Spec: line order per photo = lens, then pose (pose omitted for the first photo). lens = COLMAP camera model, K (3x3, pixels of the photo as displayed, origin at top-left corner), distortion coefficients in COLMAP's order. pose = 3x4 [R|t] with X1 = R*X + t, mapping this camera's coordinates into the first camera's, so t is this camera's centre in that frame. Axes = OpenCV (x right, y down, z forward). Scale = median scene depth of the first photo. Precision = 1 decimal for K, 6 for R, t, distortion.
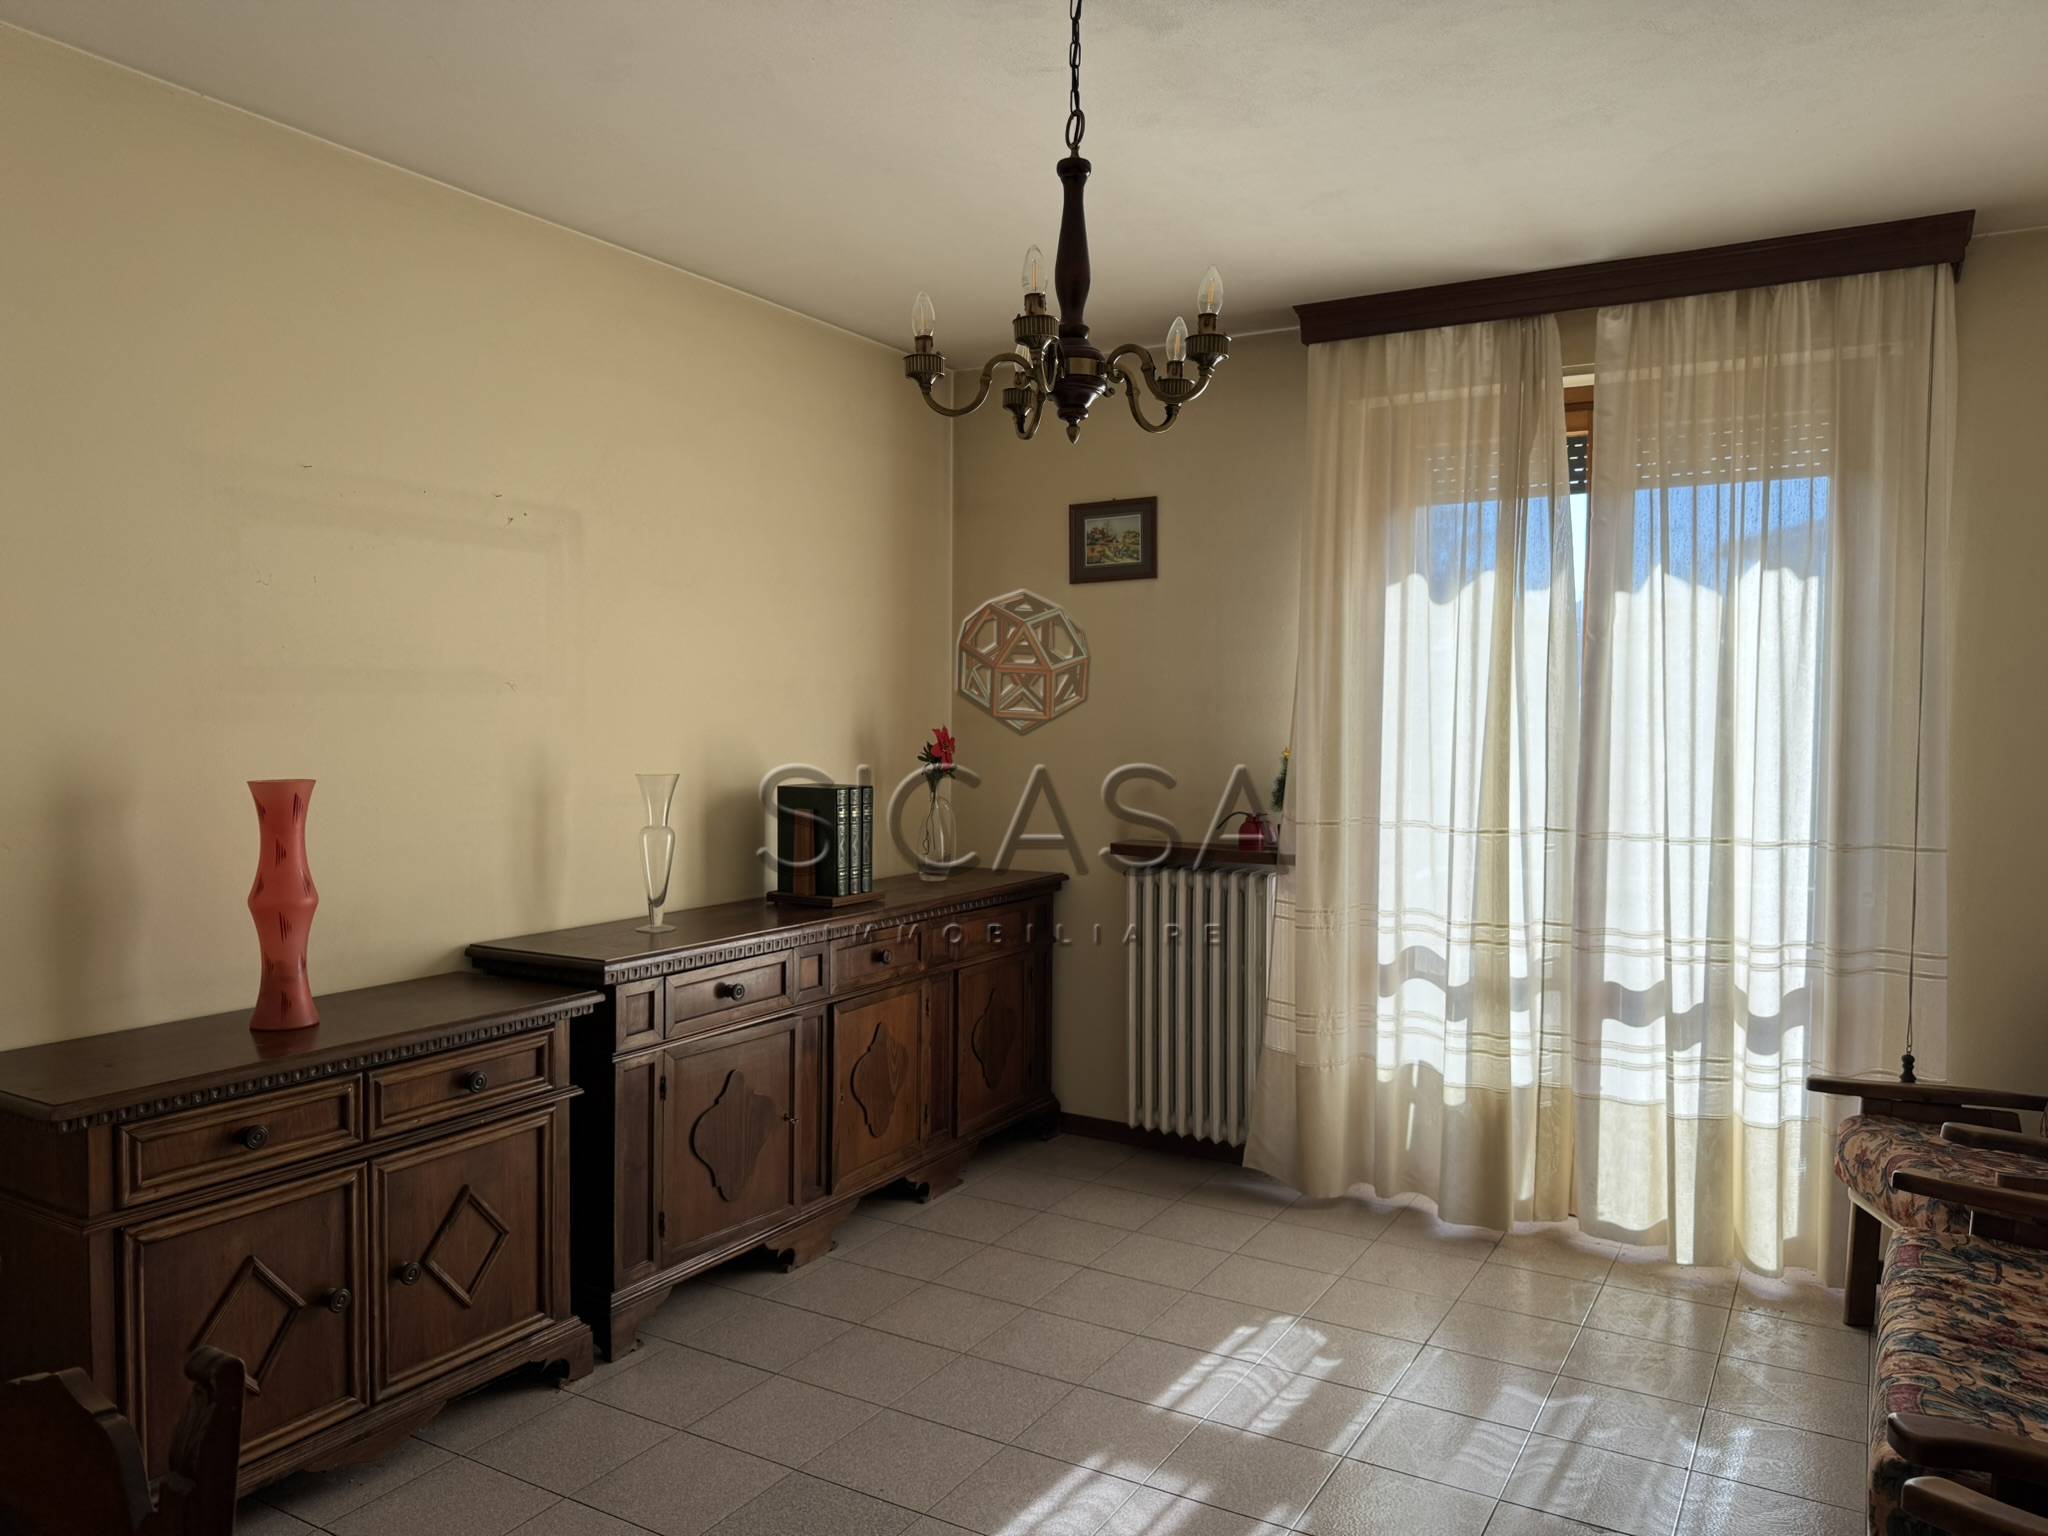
lens RADIAL K [[1443.3, 0, 1014.1], [0, 1443.3, 715.6], [0, 0, 1]] dist [0.088627, -0.178393]
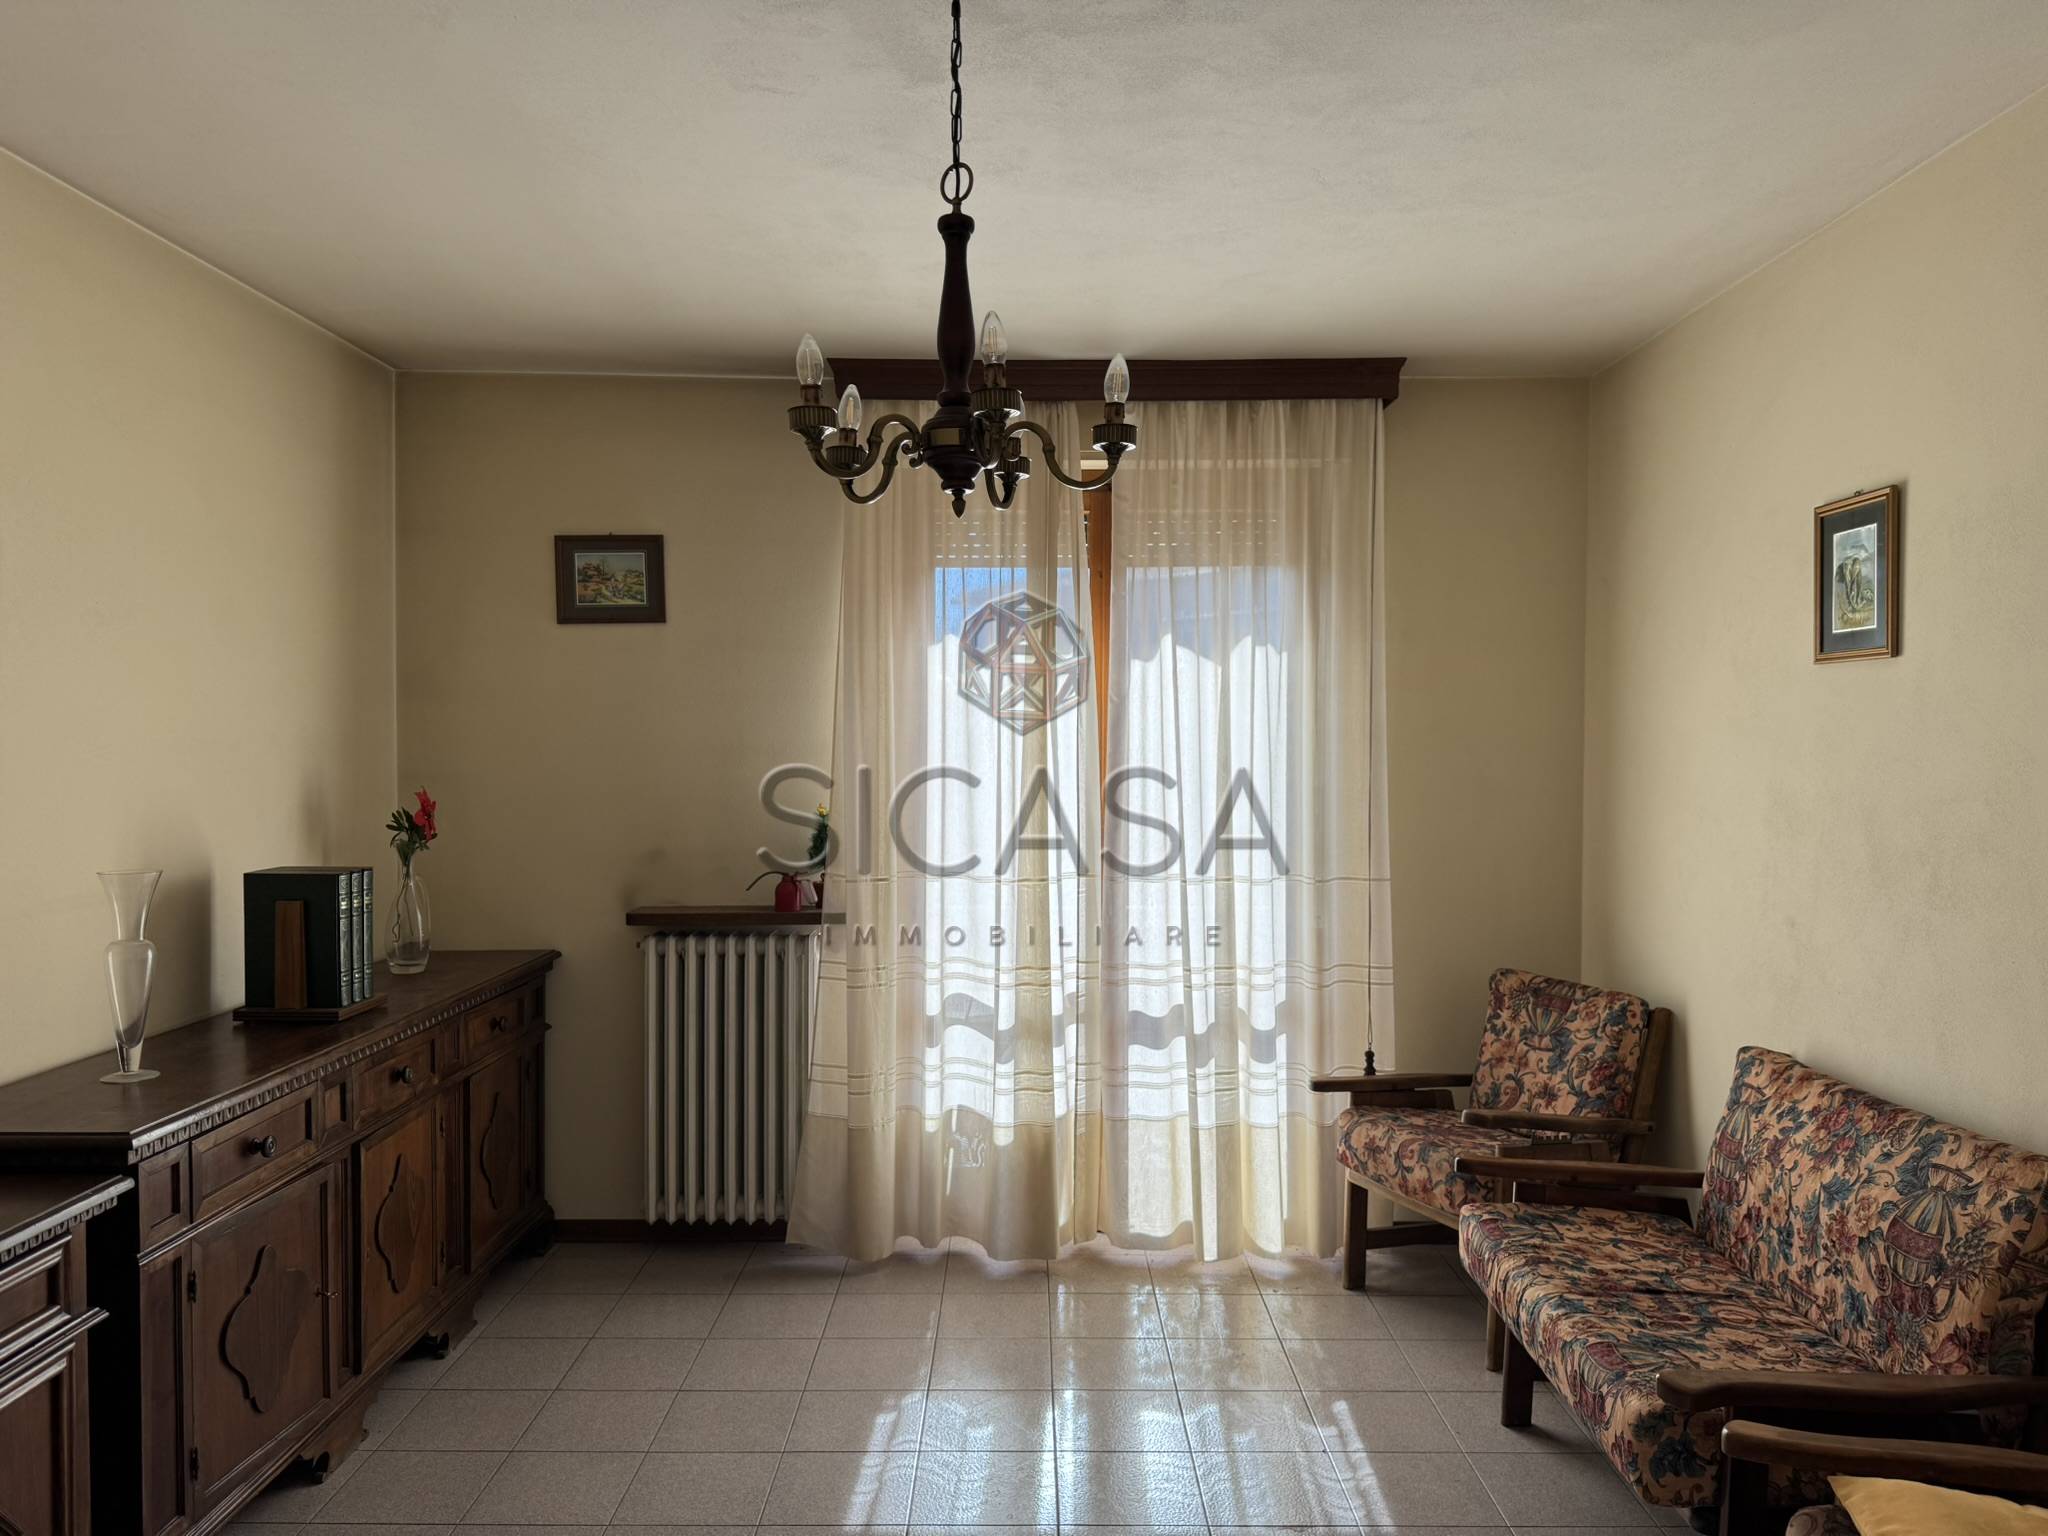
lens RADIAL K [[1445.9, 0, 1026.6], [0, 1445.9, 723.0], [0, 0, 1]] dist [0.109962, -0.172967]
pose [[0.854879, 0.000205, 0.518828, -0.232735], [0.004813, 0.999954, -0.008327, -0.026879], [-0.518806, 0.009615, 0.854838, 0.099643]]
